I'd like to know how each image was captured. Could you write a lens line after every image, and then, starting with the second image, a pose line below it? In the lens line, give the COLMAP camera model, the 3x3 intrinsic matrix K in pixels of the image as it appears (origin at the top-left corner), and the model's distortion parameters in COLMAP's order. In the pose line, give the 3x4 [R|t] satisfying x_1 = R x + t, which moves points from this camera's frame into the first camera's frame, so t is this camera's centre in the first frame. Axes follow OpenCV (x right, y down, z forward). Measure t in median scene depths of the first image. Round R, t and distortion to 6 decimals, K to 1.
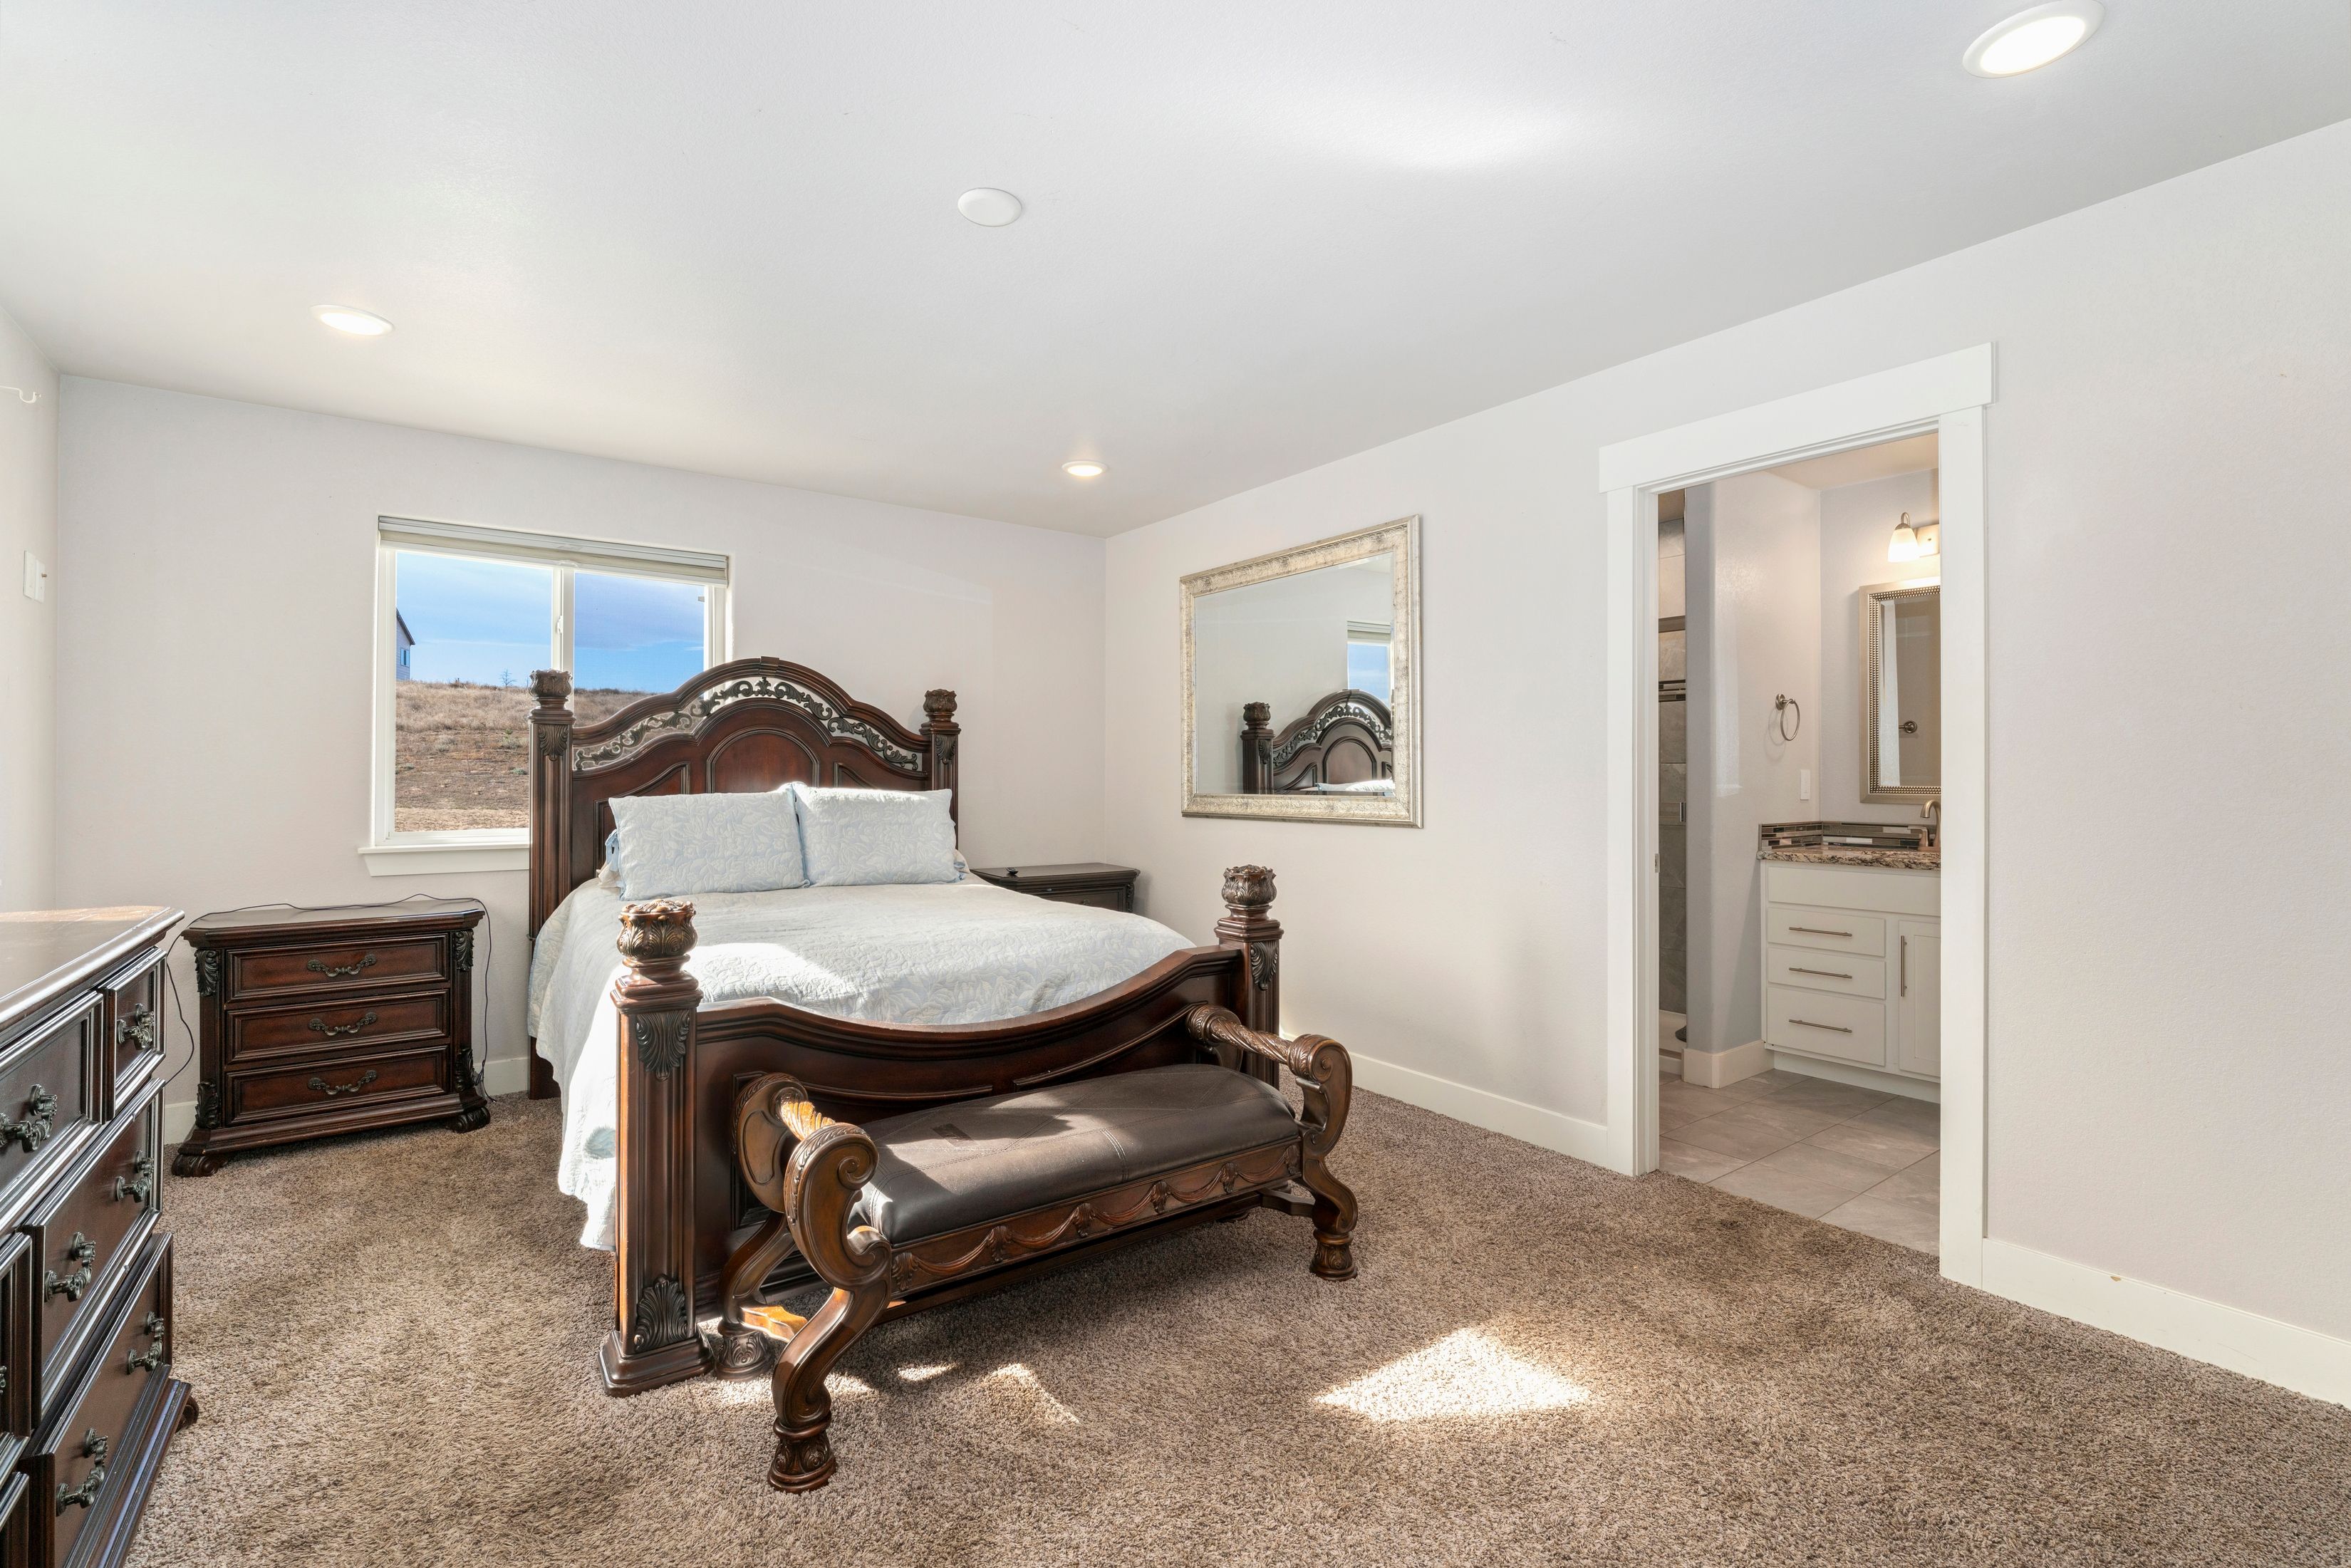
lens RADIAL K [[1056.6, 0, 1172.9], [0, 1056.6, 772.0], [0, 0, 1]] dist [0.035425, 0.000162]
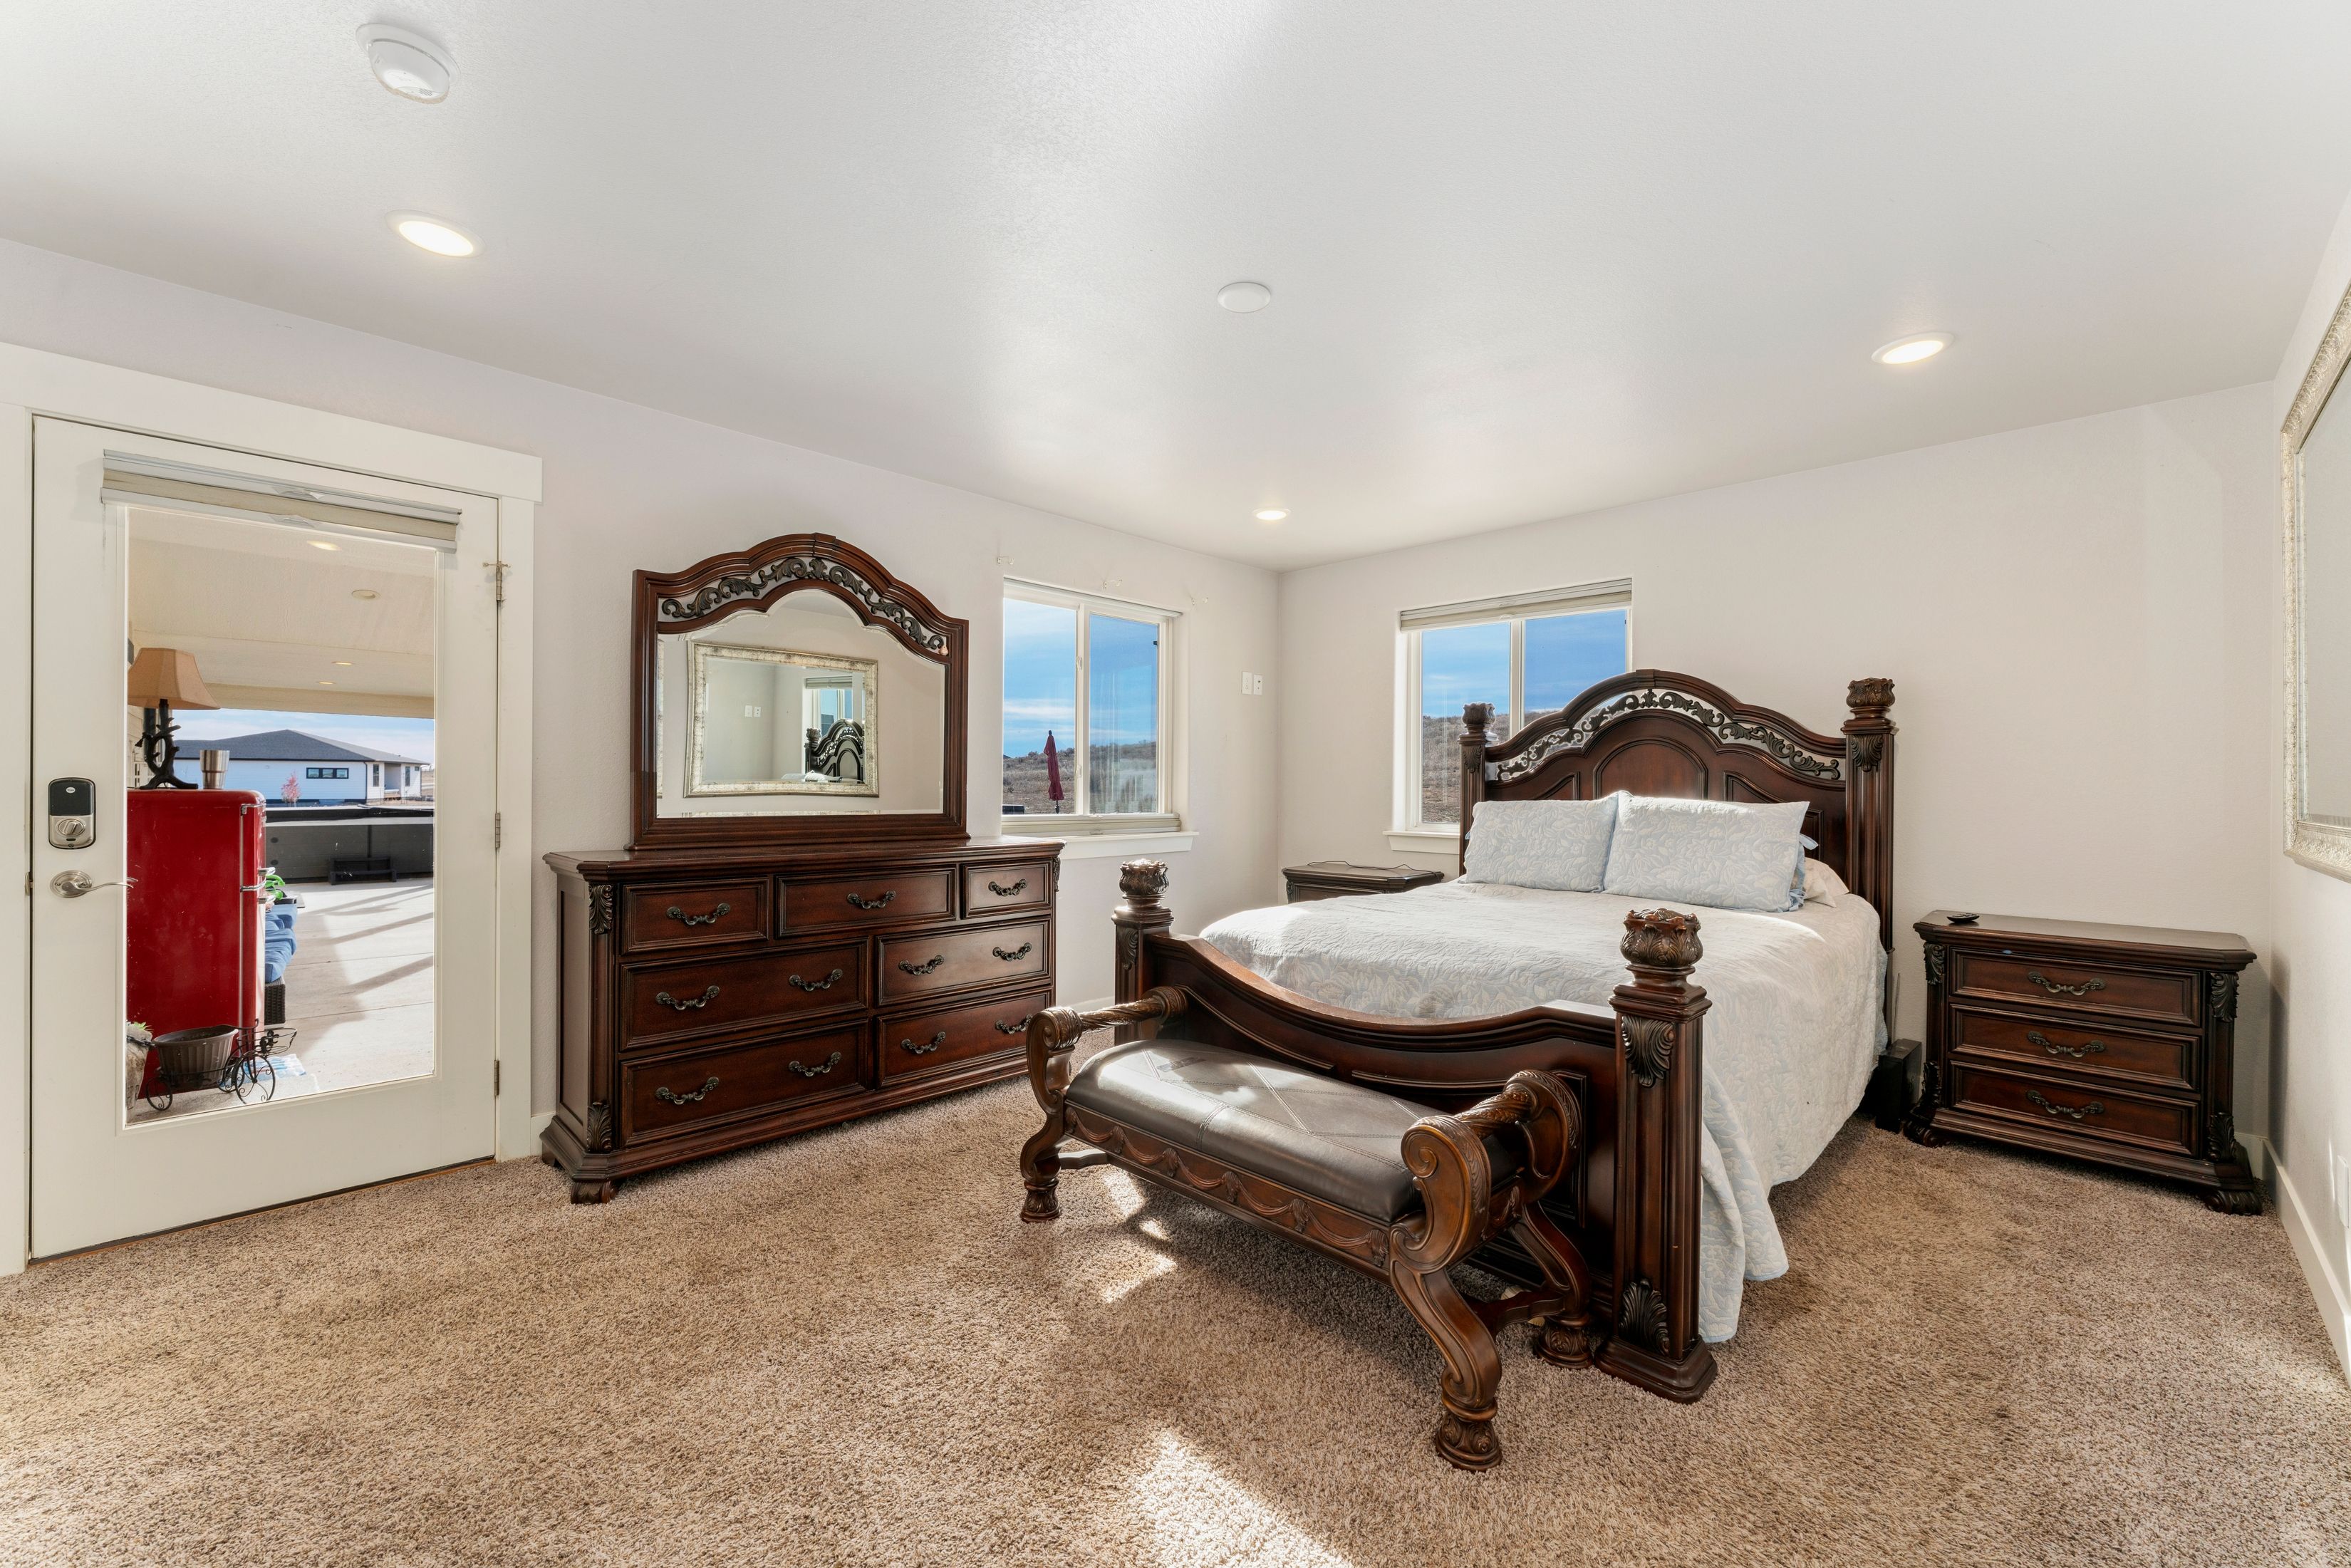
lens RADIAL K [[958.7, 0, 1173.1], [0, 958.7, 790.9], [0, 0, 1]] dist [-0.014754, 0.000100]
pose [[0.138213, 0.003910, -0.990395, 0.465795], [-0.008963, 0.999956, 0.002697, 0.010345], [0.990362, 0.008504, 0.138242, 0.430064]]
